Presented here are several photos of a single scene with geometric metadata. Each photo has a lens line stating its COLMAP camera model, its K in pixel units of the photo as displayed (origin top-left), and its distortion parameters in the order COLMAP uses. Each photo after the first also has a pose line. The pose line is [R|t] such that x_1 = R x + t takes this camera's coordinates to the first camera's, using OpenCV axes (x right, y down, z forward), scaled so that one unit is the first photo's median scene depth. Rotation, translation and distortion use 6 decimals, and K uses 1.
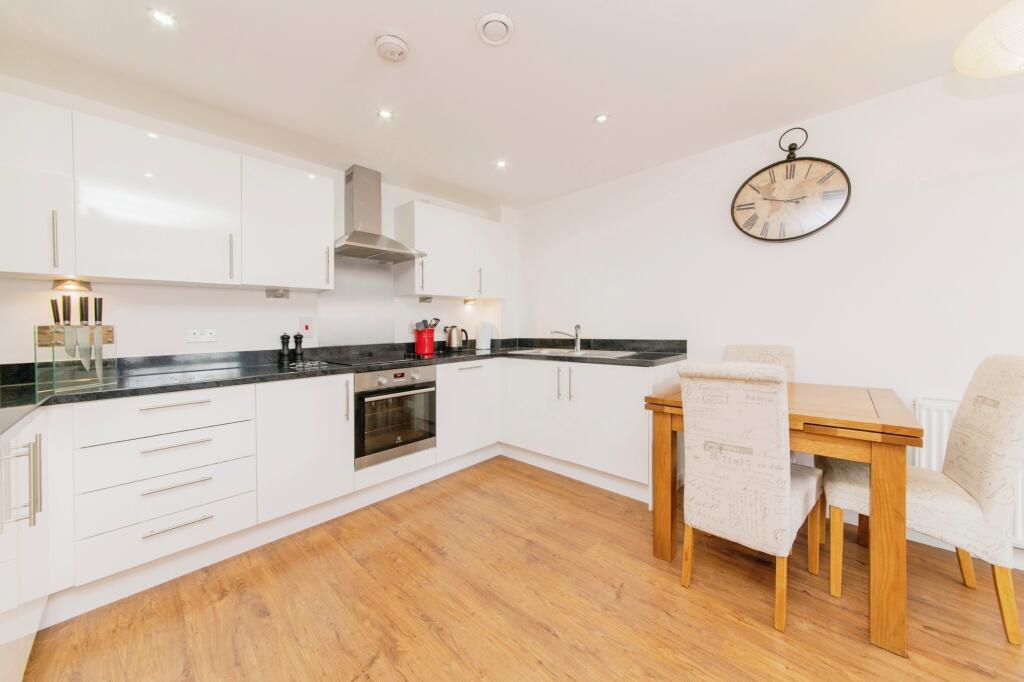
lens RADIAL K [[365.7, 0, 510.5], [0, 365.7, 327.4], [0, 0, 1]] dist [-0.001607, -0.000256]
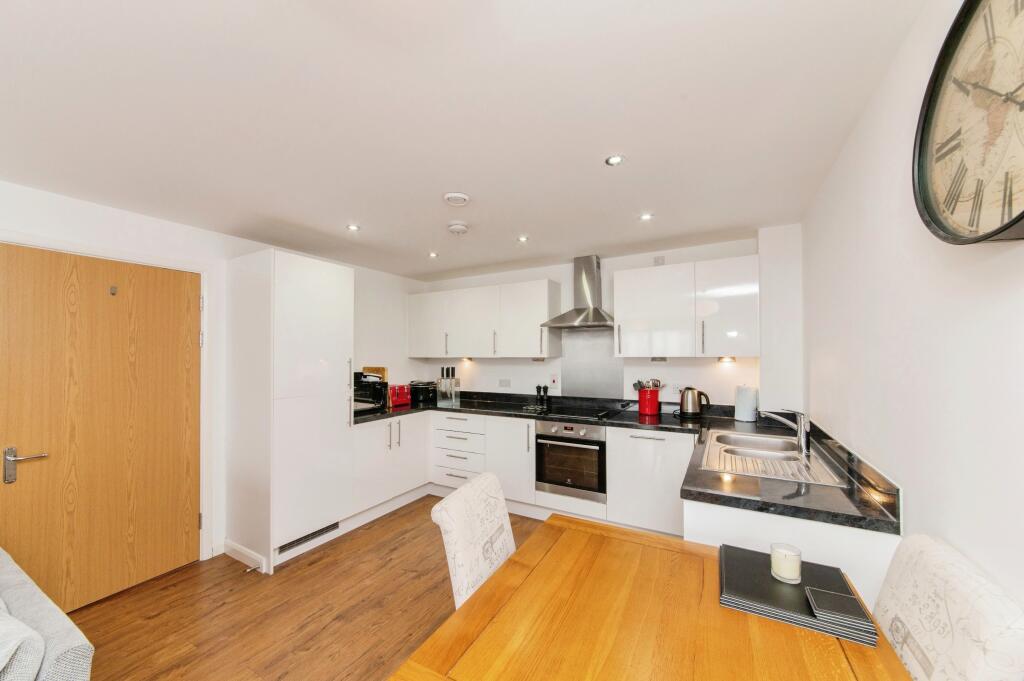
lens RADIAL K [[361.4, 0, 512.6], [0, 361.4, 349.8], [0, 0, 1]] dist [-0.000193, -0.000041]
pose [[0.261628, -0.000980, -0.965168, 0.824219], [-0.007486, 0.999967, -0.003045, -0.127748], [0.965140, 0.008022, 0.261612, 0.515988]]
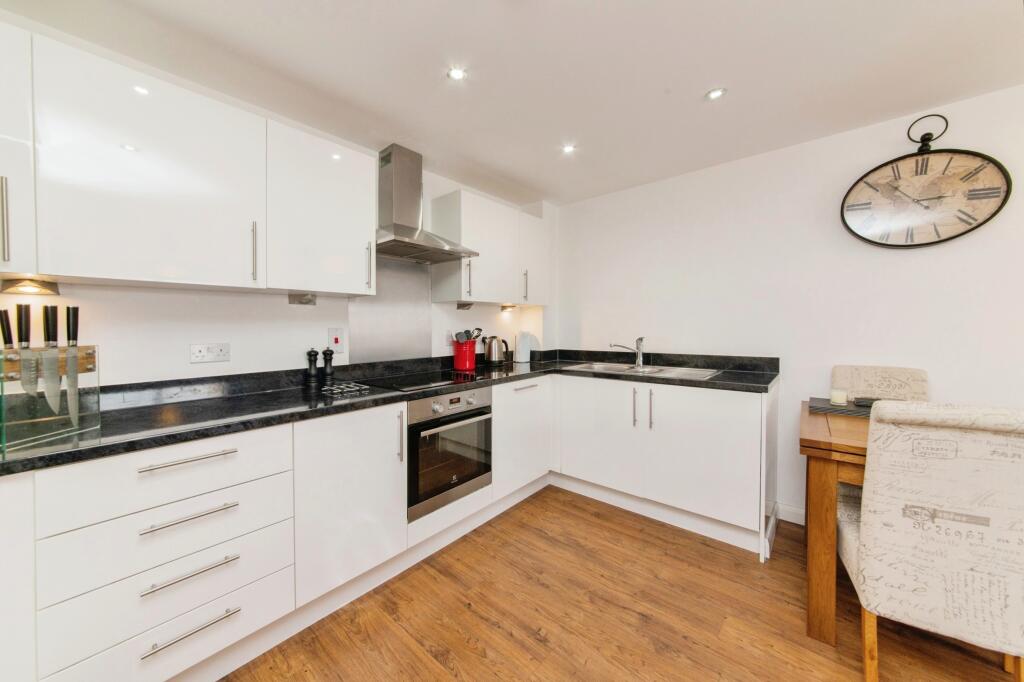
lens RADIAL K [[365.6, 0, 512.6], [0, 365.6, 331.6], [0, 0, 1]] dist [0.000175, 0.000432]
pose [[0.998409, 0.009294, 0.055615, -0.228529], [-0.009723, 0.999925, 0.007444, -0.032275], [-0.055542, -0.007973, 0.998425, 0.177636]]
